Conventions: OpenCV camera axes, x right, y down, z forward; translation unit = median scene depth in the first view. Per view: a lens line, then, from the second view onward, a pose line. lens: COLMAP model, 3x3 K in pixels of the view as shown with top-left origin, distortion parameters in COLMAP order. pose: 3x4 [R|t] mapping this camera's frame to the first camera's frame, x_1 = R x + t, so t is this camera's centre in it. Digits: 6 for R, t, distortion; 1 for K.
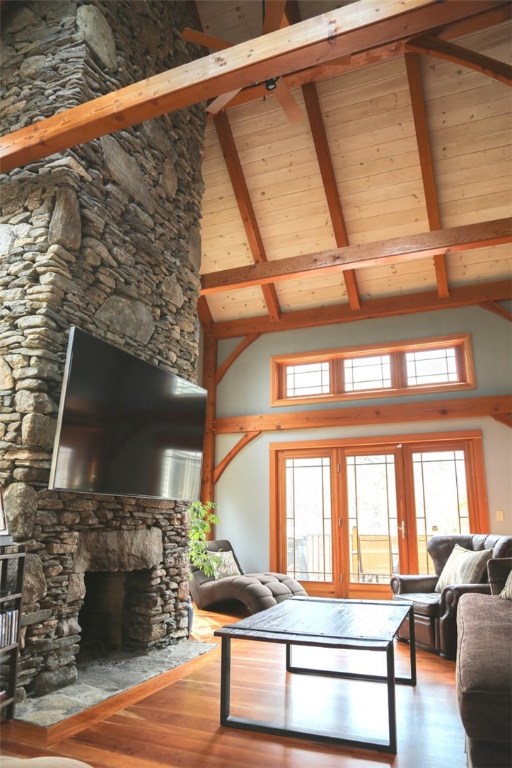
lens RADIAL K [[514.1, 0, 256.3], [0, 514.1, 385.8], [0, 0, 1]] dist [-0.077660, 0.001580]
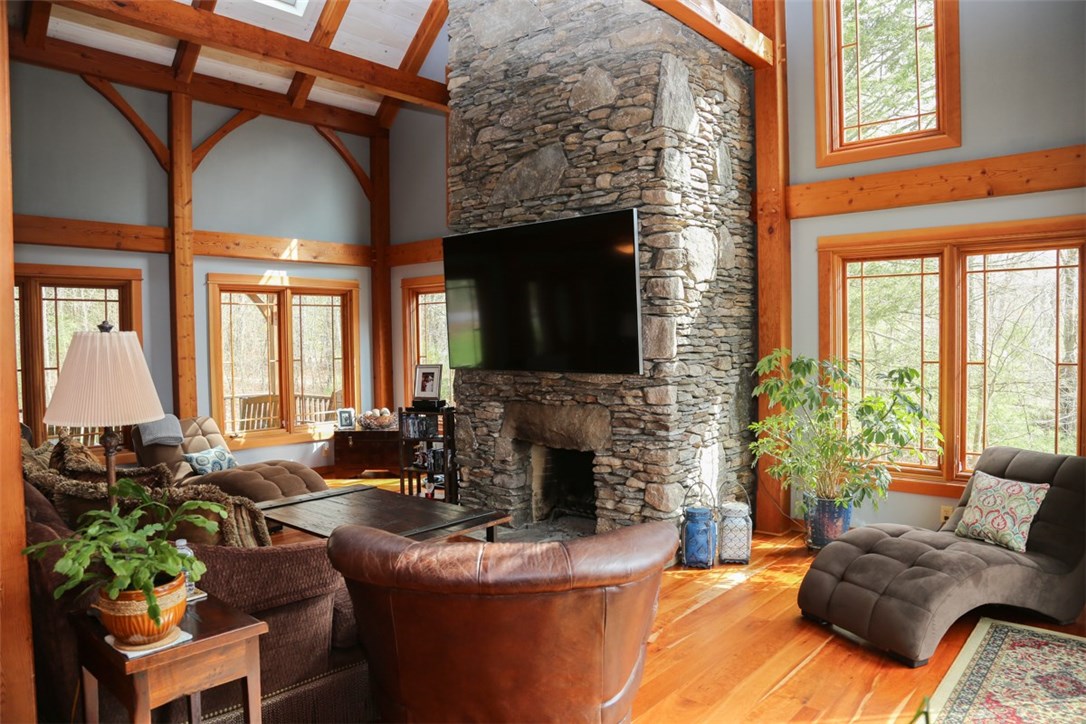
lens RADIAL K [[726.9, 0, 543.1], [0, 726.9, 361.4], [0, 0, 1]] dist [-0.077660, 0.001580]
pose [[-0.326666, 0.015461, -0.945013, 0.955940], [0.240827, 0.968224, -0.067407, 0.274455], [0.913943, -0.249605, -0.320010, 1.346640]]
